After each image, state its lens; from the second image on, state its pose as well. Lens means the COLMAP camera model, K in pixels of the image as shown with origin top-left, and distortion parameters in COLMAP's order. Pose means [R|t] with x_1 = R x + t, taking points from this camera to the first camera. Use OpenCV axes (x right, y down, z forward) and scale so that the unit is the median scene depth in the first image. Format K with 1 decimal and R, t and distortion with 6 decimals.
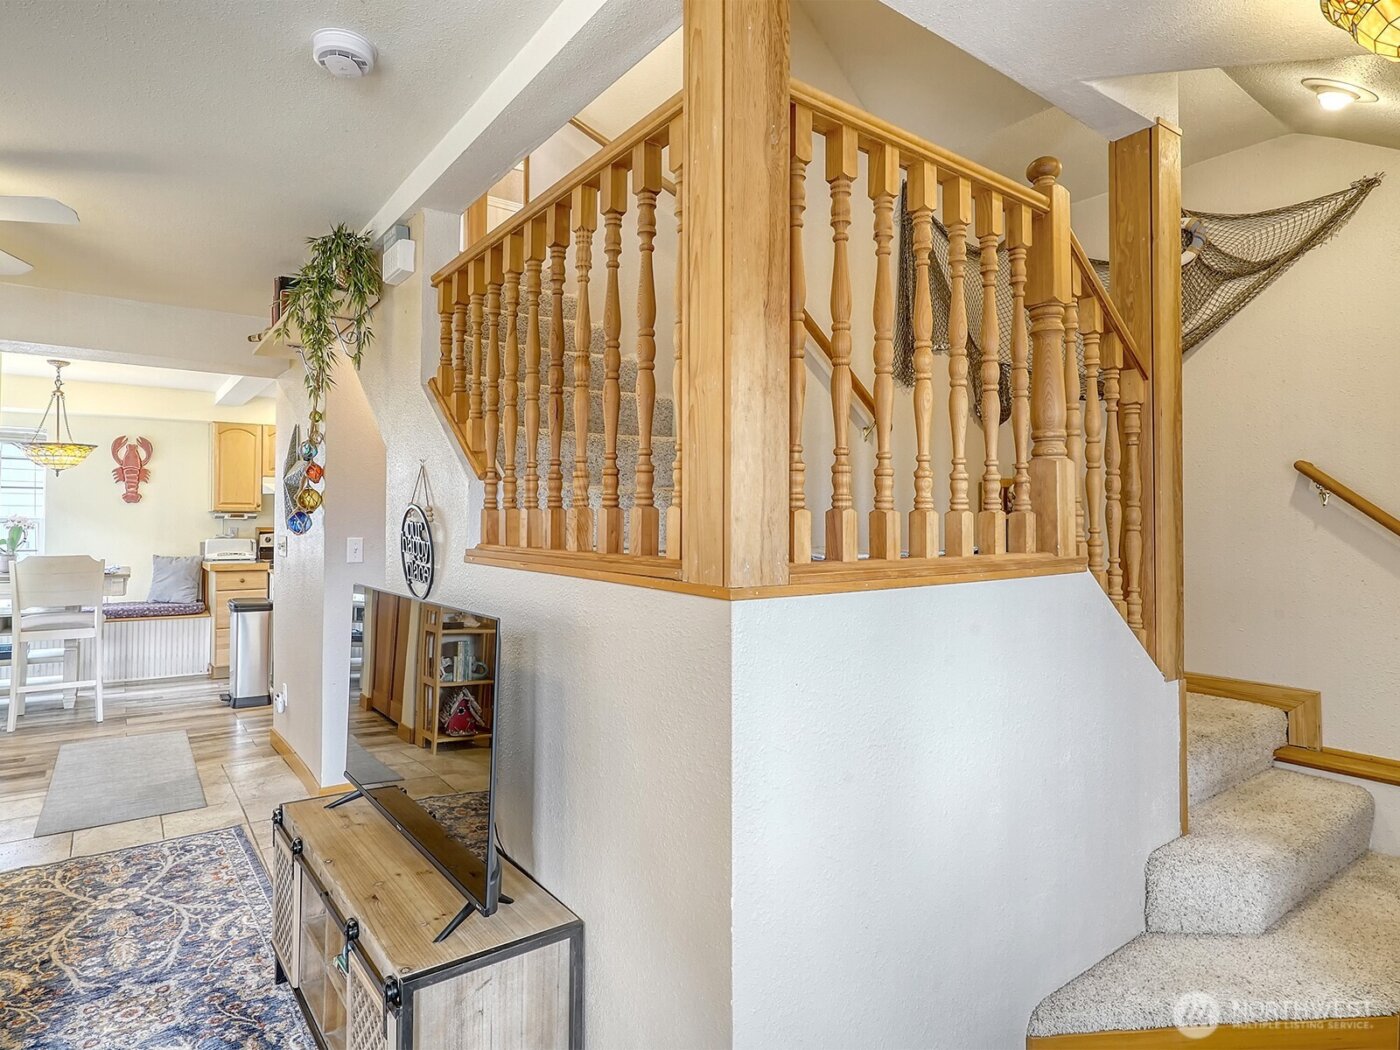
lens RADIAL K [[820.0, 0, 712.3], [0, 820.0, 523.8], [0, 0, 1]] dist [0.000844, 0.004109]
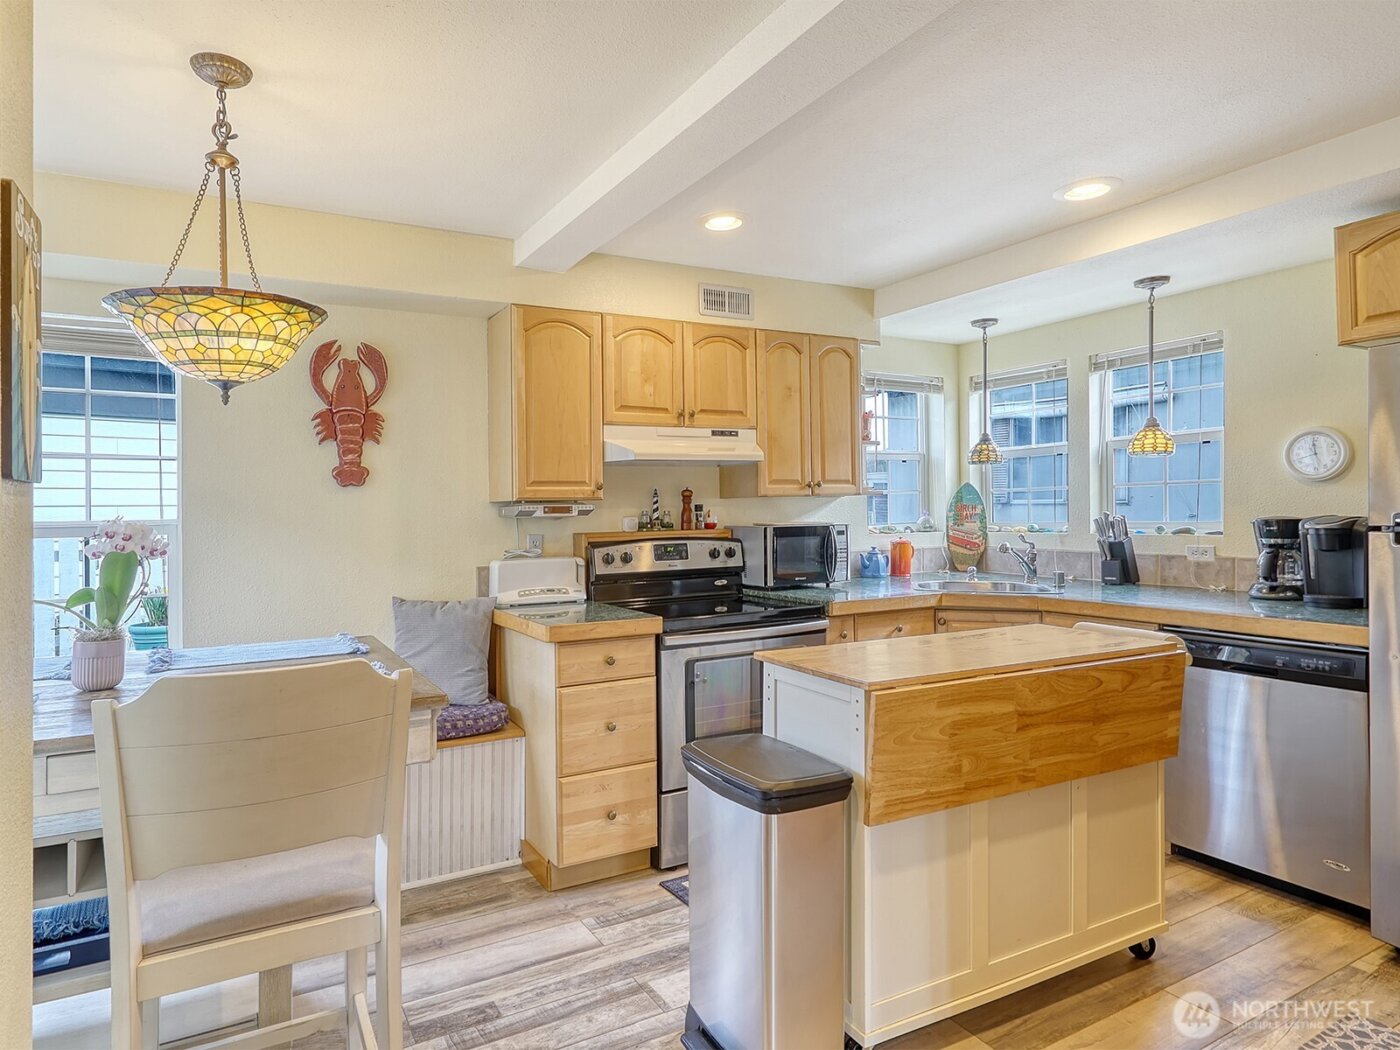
lens RADIAL K [[820.0, 0, 689.1], [0, 820.0, 516.7], [0, 0, 1]] dist [0.000844, 0.004109]
pose [[0.994690, -0.019688, -0.101015, -0.469634], [0.020032, 0.999796, 0.002398, -0.005770], [0.100947, -0.004409, 0.994882, 0.558104]]
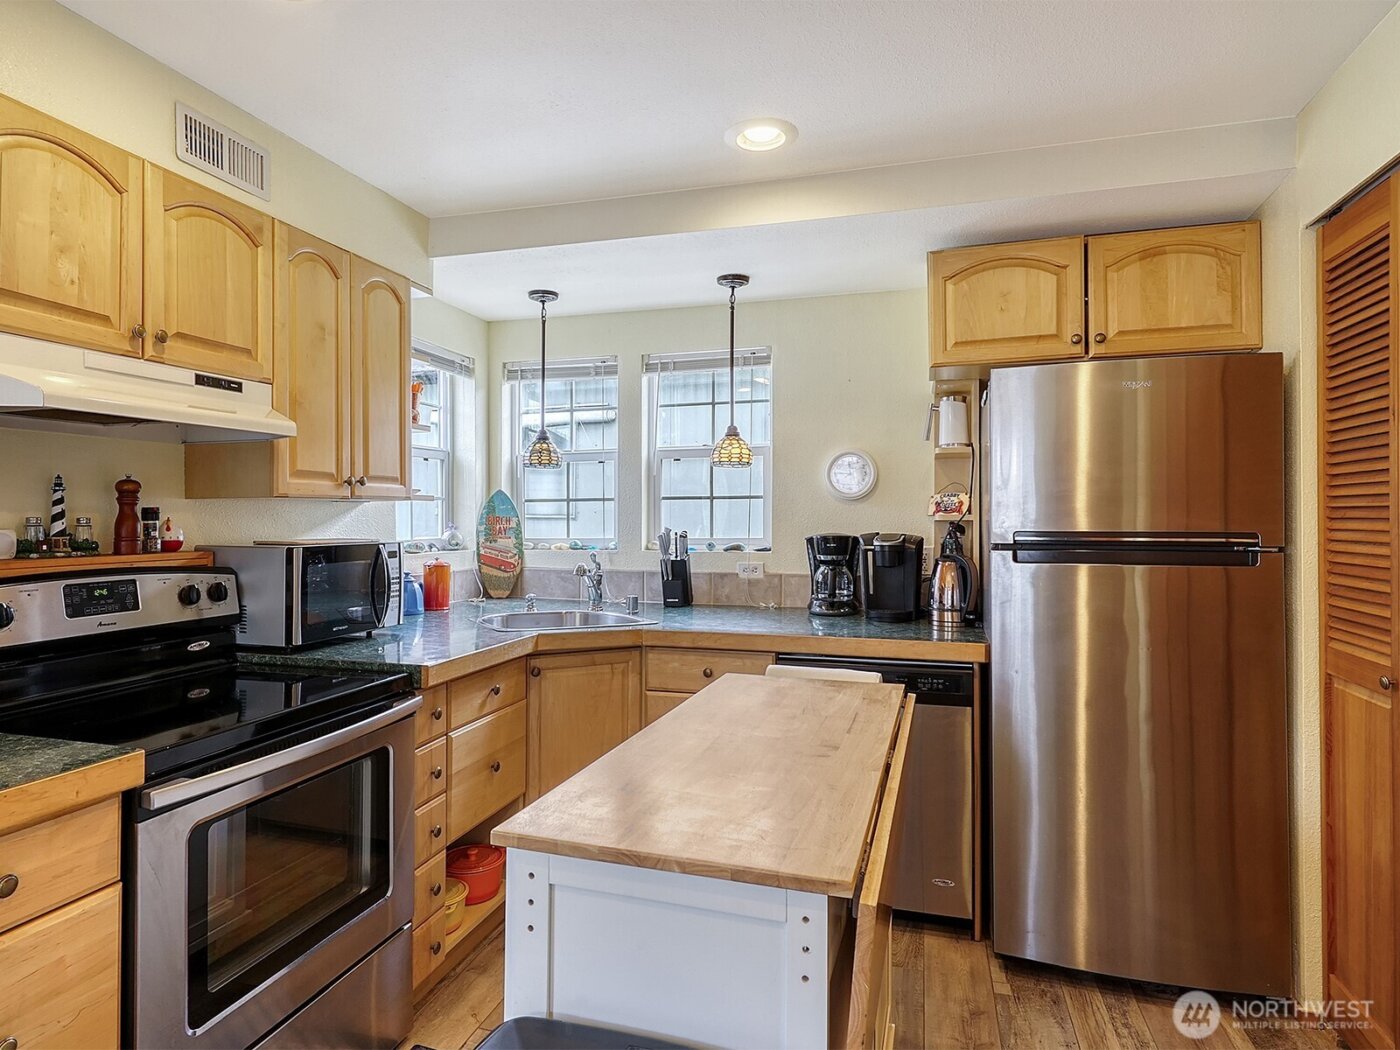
lens RADIAL K [[820.0, 0, 694.3], [0, 820.0, 518.9], [0, 0, 1]] dist [0.000844, 0.004109]
pose [[0.809762, -0.005078, 0.586736, -0.536948], [0.006600, 0.999978, -0.000456, -0.006901], [-0.586721, 0.004242, 0.809778, 0.748152]]
